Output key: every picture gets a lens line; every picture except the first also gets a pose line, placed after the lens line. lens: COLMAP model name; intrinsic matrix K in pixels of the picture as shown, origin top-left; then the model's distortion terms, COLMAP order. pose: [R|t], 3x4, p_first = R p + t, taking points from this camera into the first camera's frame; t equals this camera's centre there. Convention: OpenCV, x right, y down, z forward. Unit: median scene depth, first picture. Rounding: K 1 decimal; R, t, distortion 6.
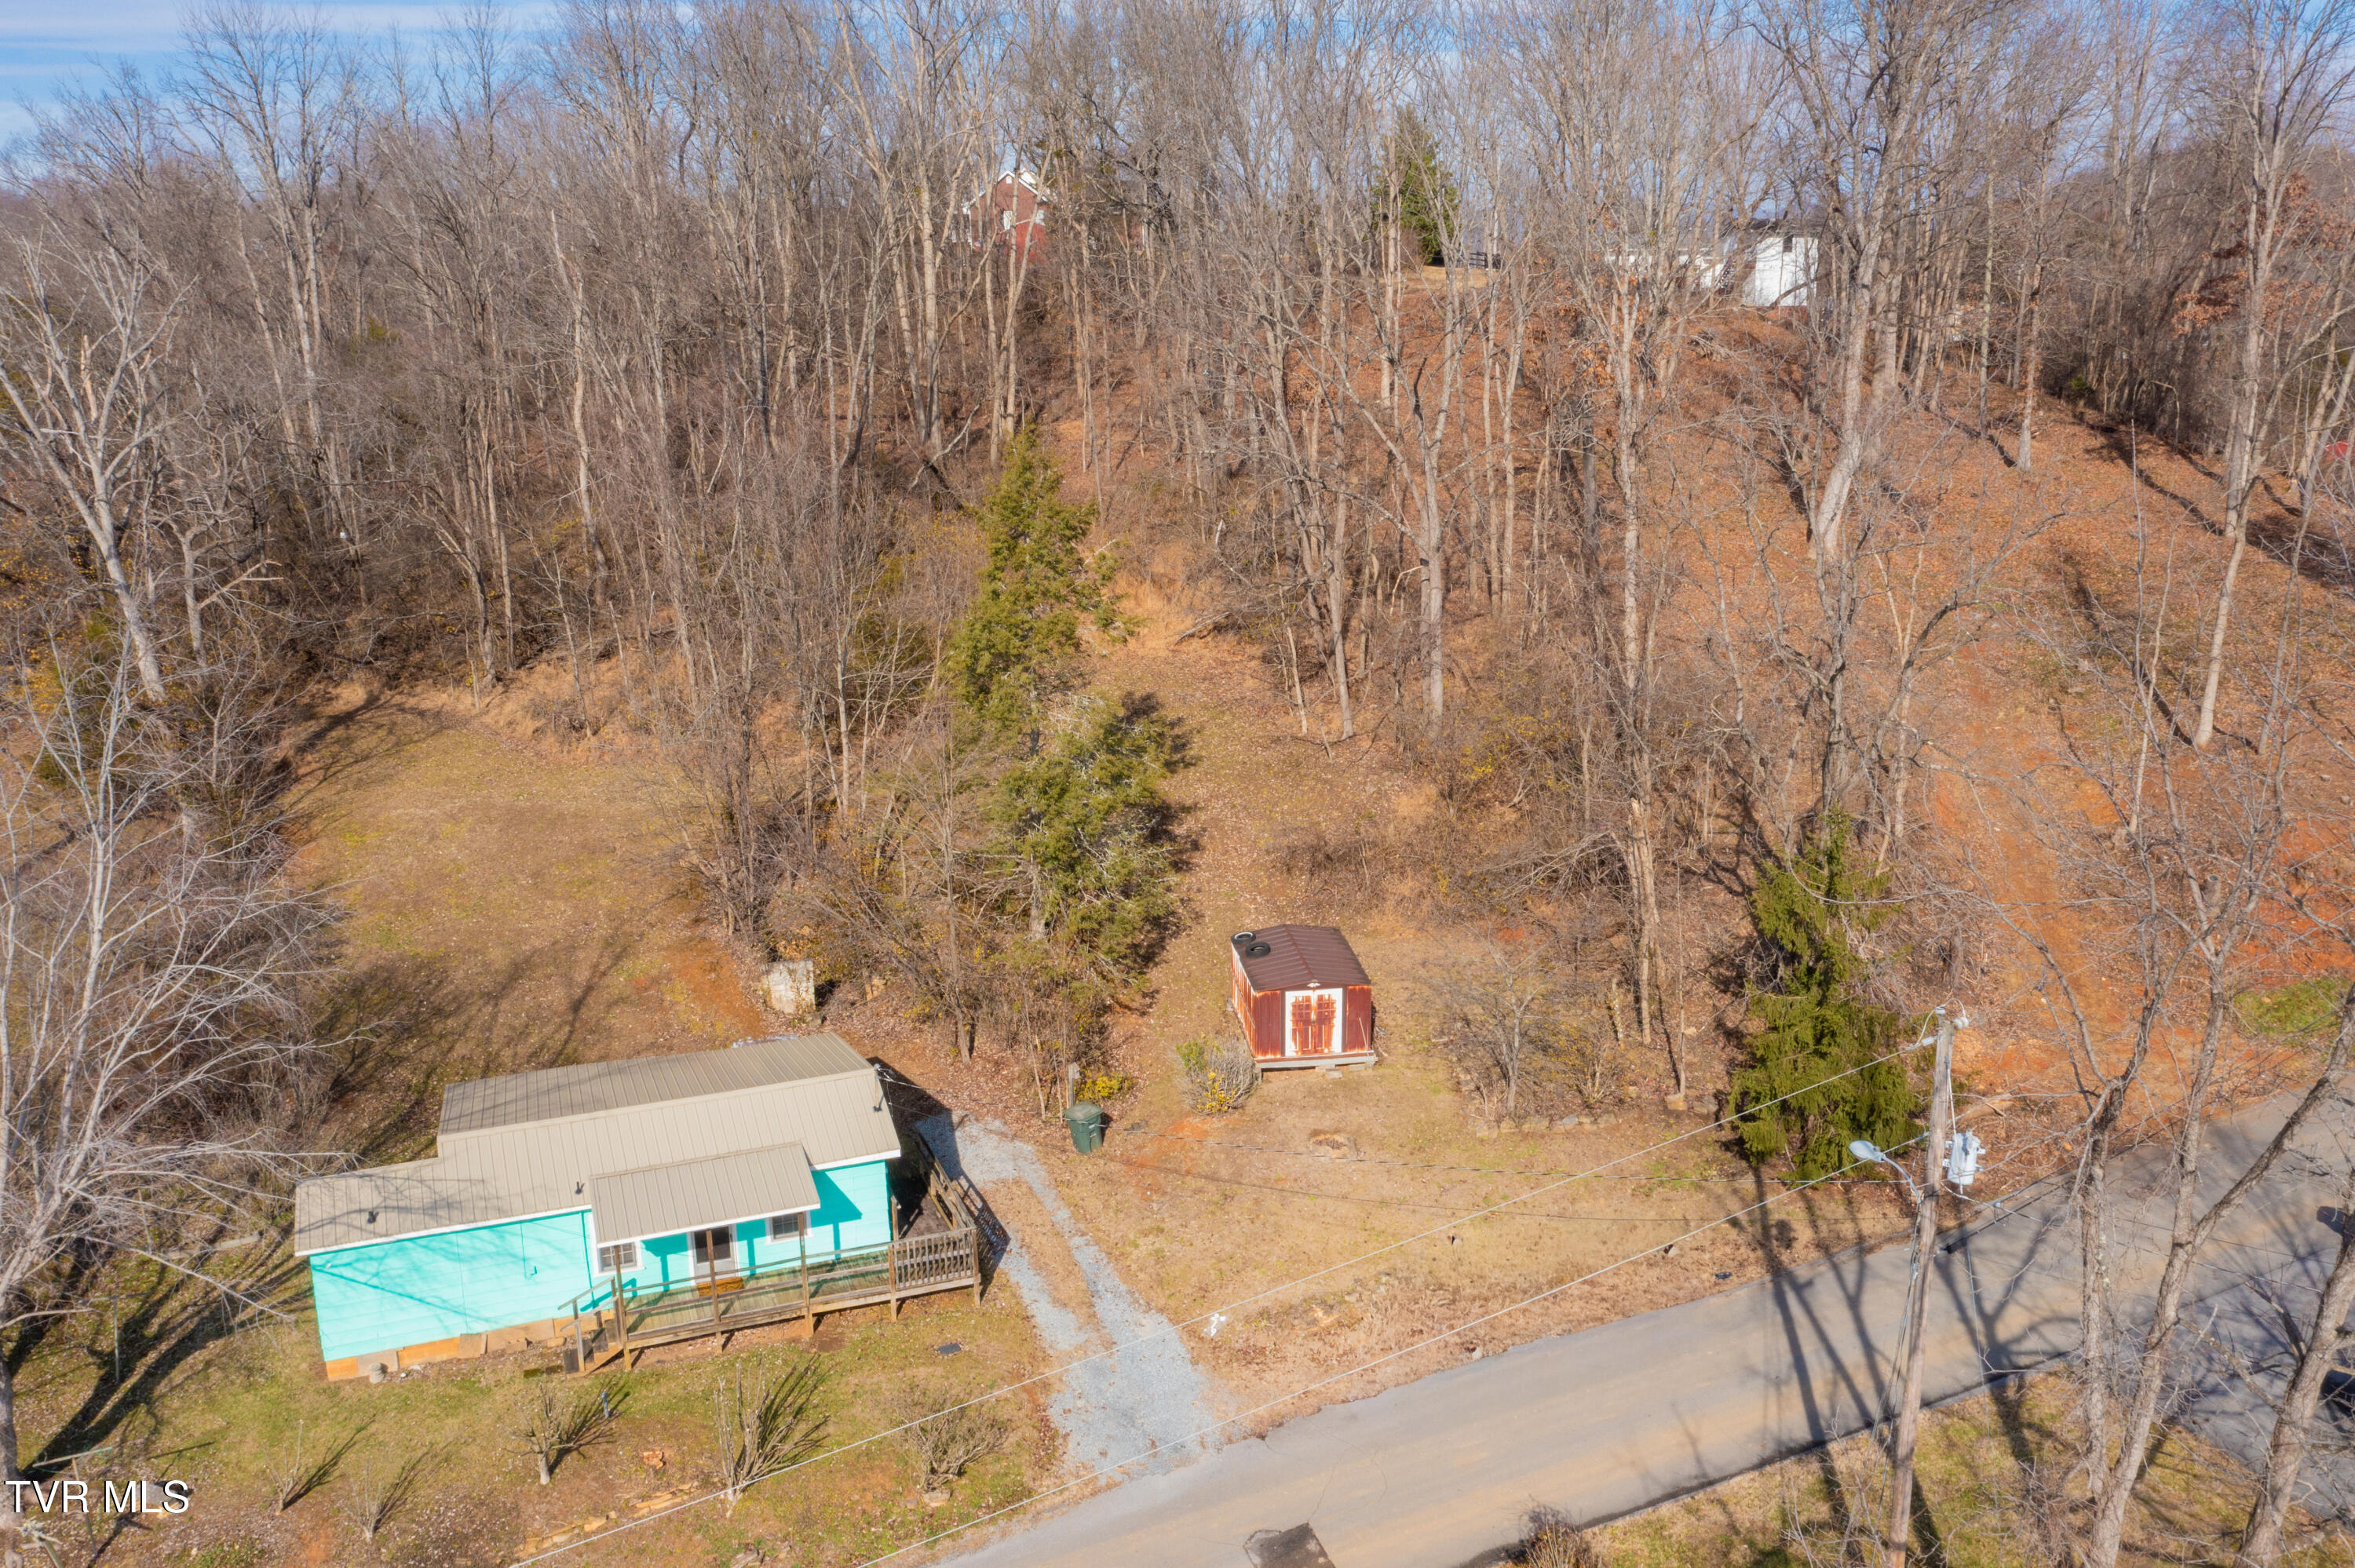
lens RADIAL K [[1870.4, 0, 1173.5], [0, 1870.4, 781.8], [0, 0, 1]] dist [-0.003960, 0.002479]
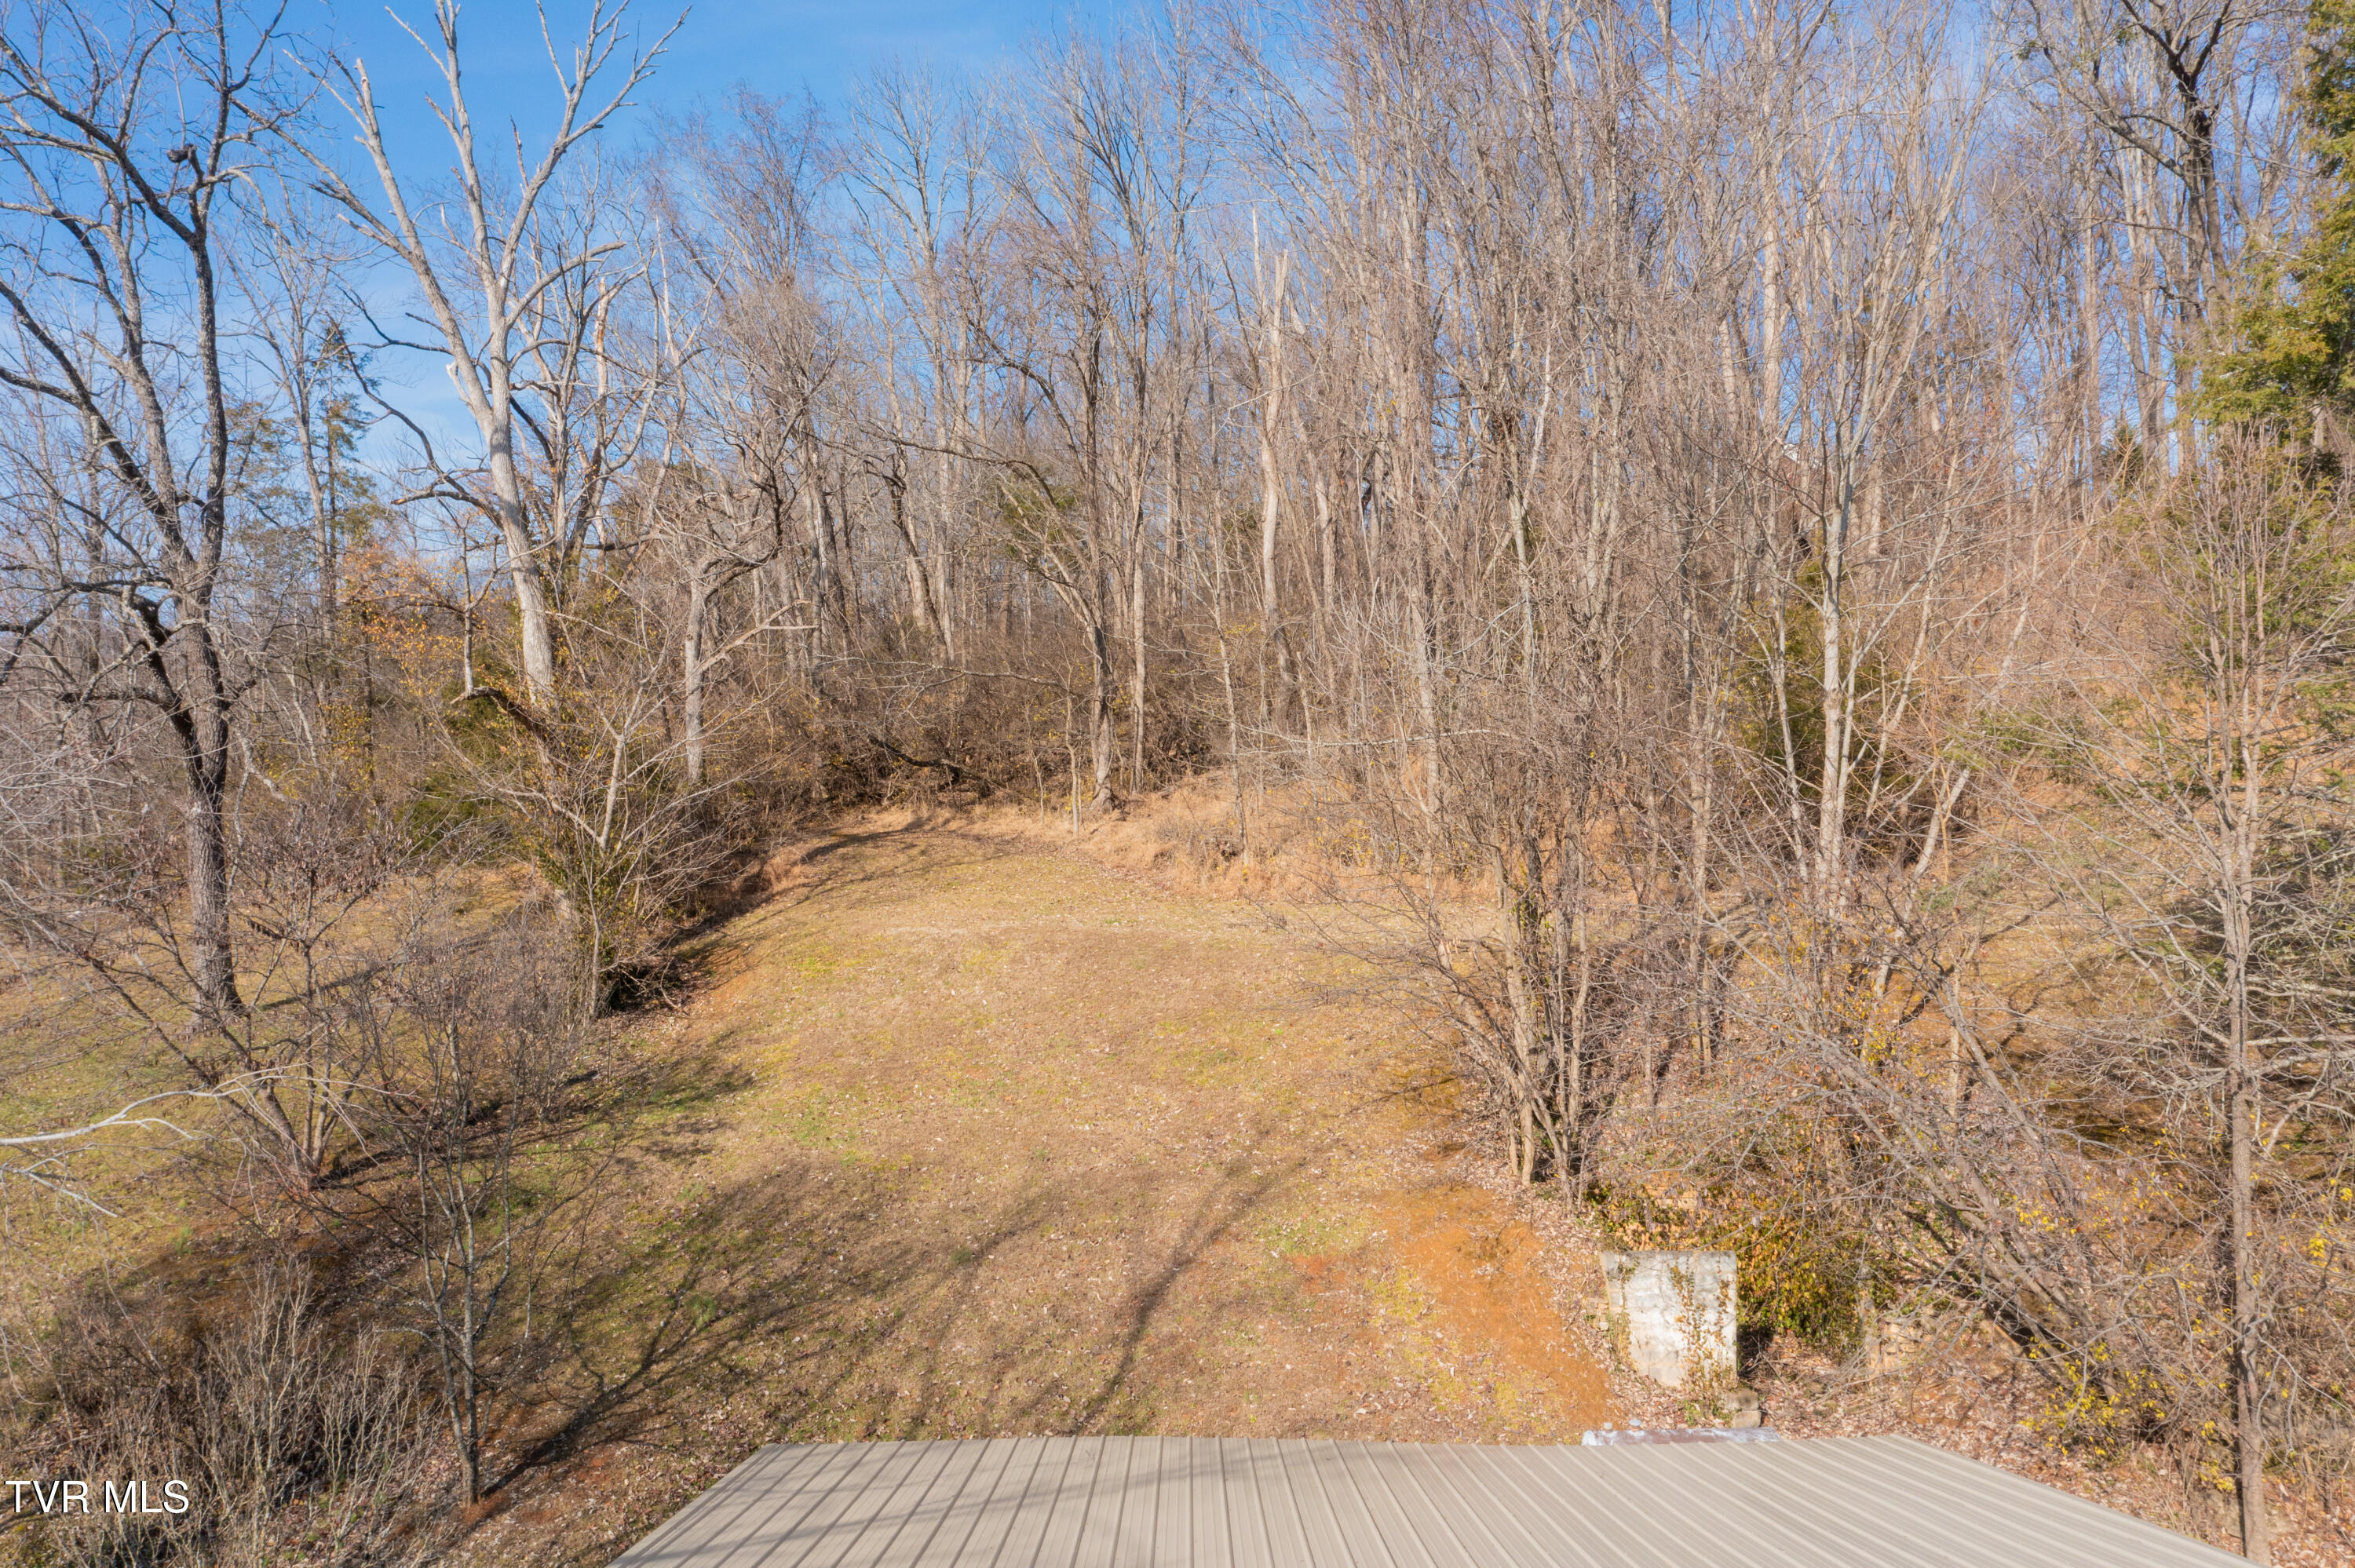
lens RADIAL K [[1870.4, 0, 1181.9], [0, 1870.4, 780.7], [0, 0, 1]] dist [-0.003960, 0.002479]
pose [[0.940124, 0.005662, -0.340787, -0.192855], [-0.085864, 0.971547, -0.220733, 0.108944], [0.329841, 0.236778, 0.913861, 0.656483]]
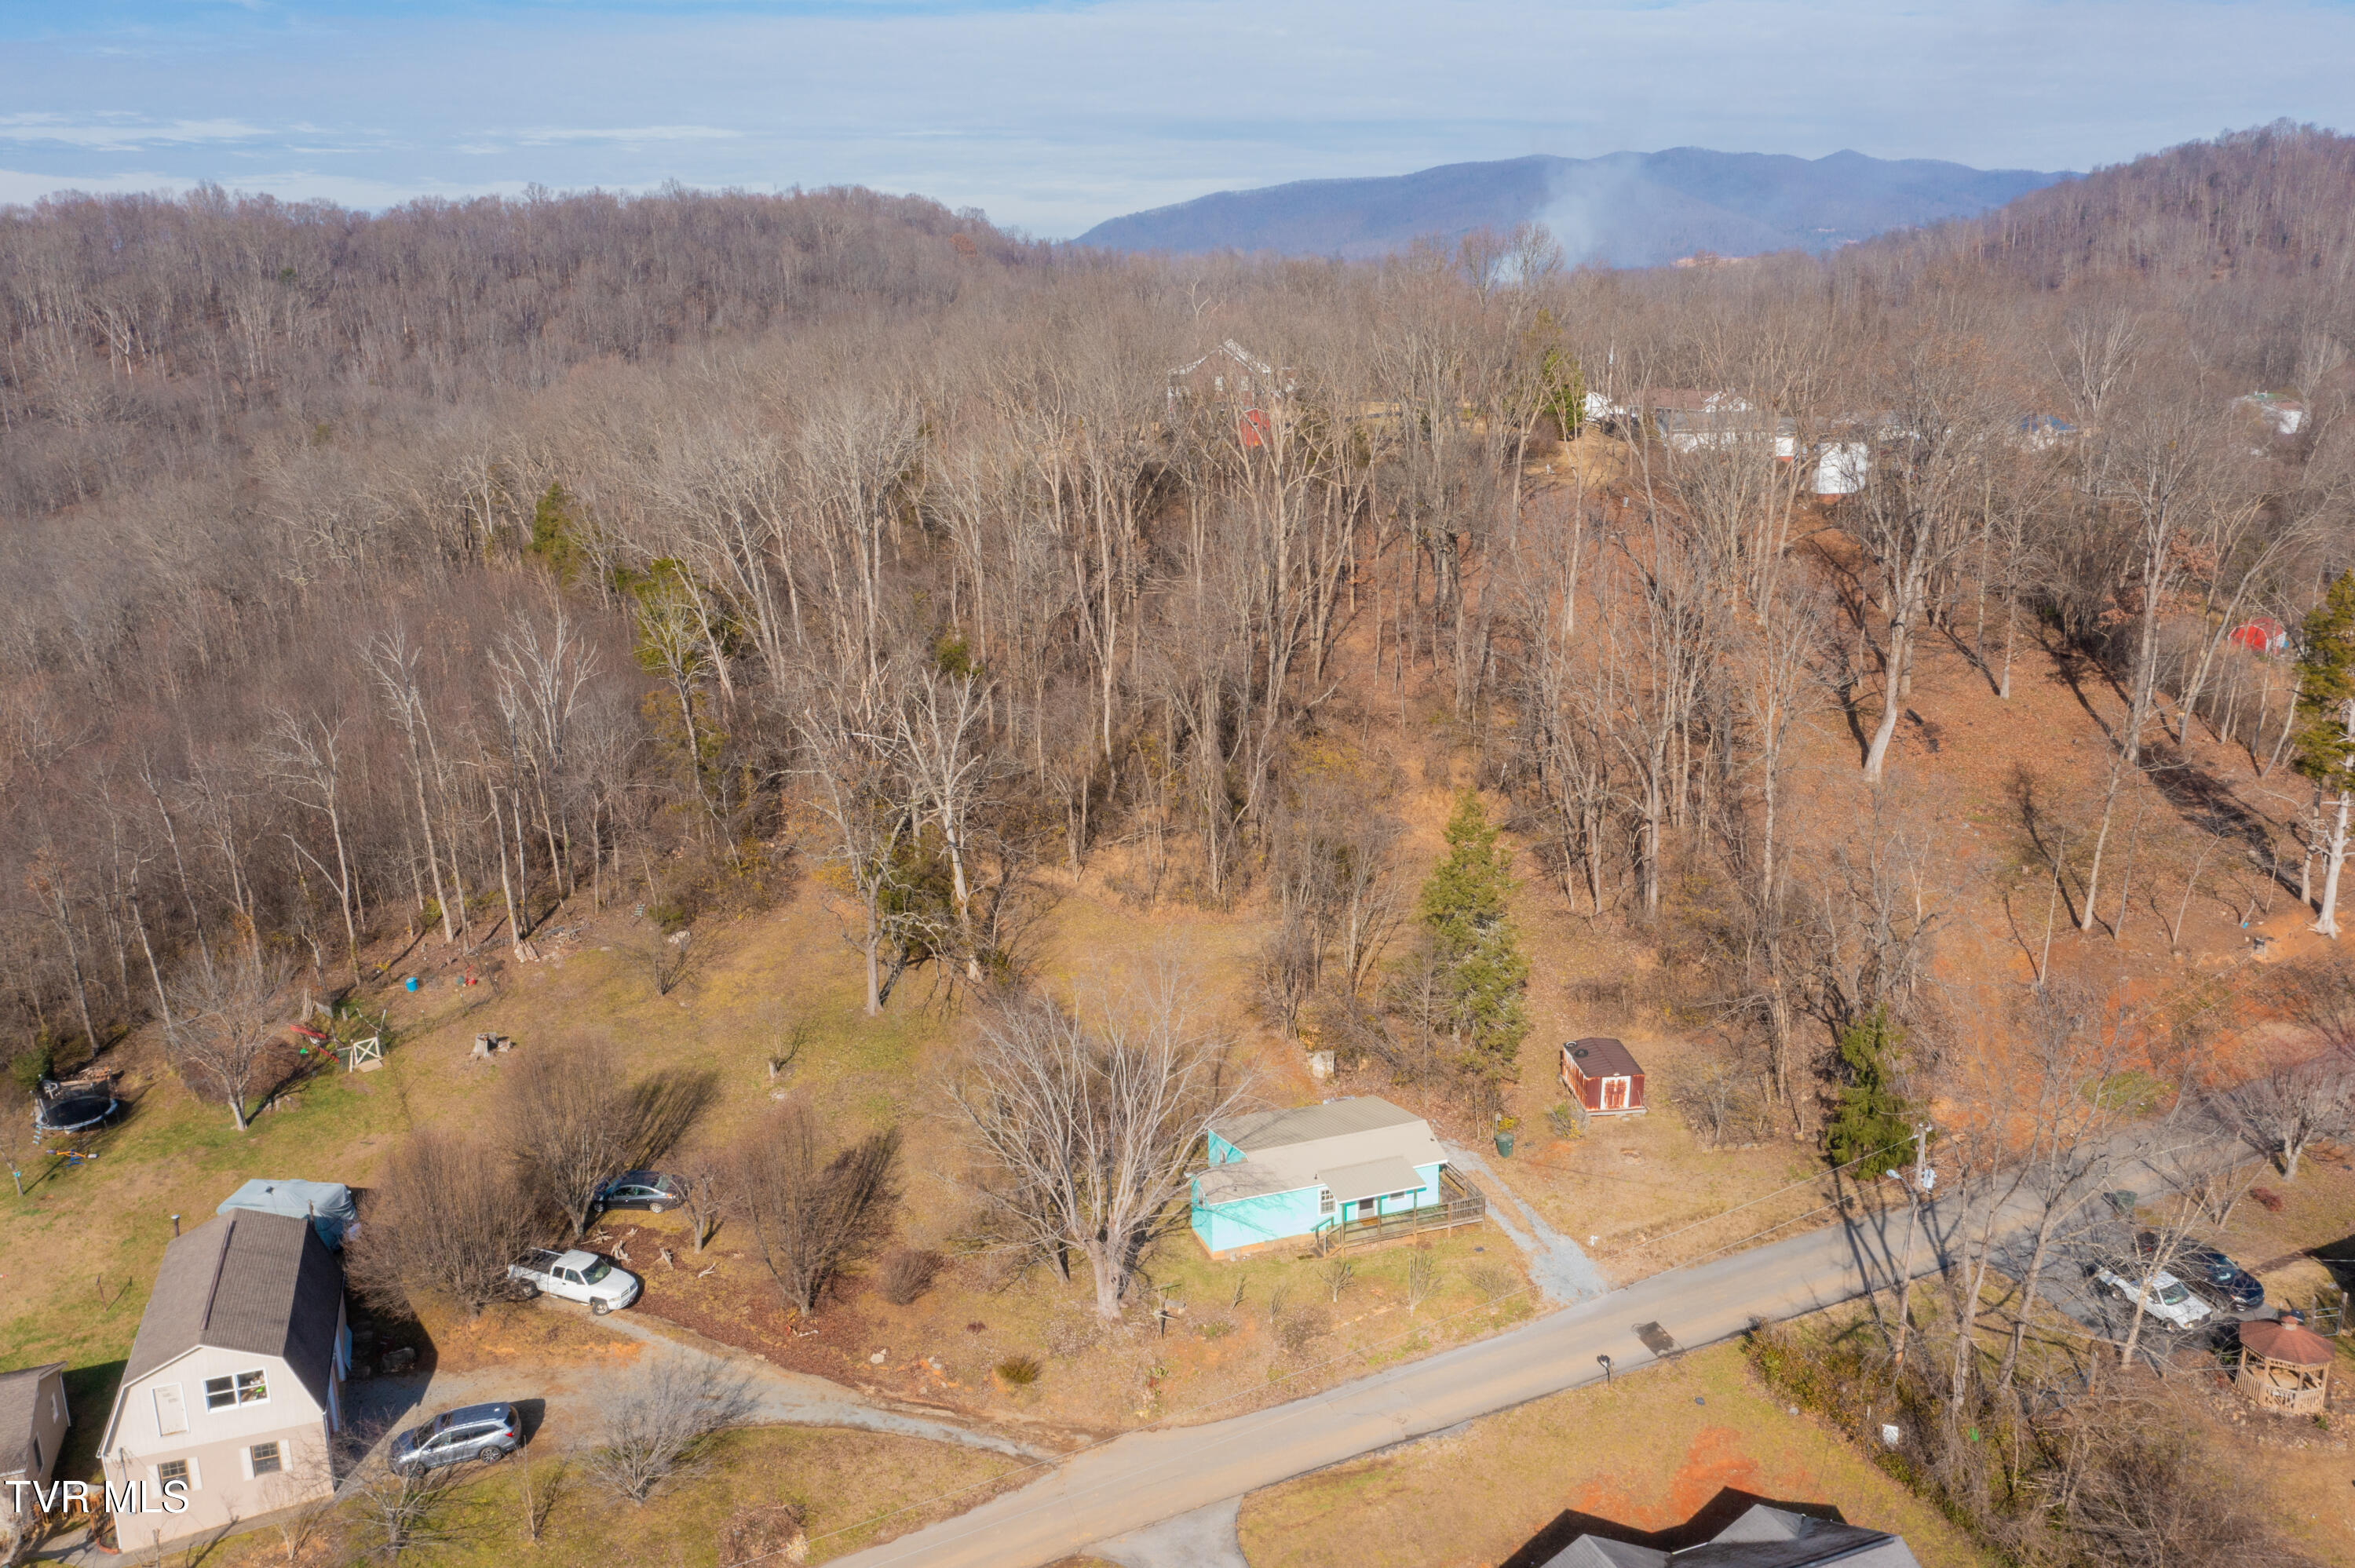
lens RADIAL K [[1870.4, 0, 1180.8], [0, 1870.4, 787.6], [0, 0, 1]] dist [-0.003960, 0.002479]
pose [[0.999913, 0.007897, -0.010520, -0.376969], [-0.007540, 0.999408, 0.033578, -0.265323], [0.010779, -0.033496, 0.999381, -1.006993]]
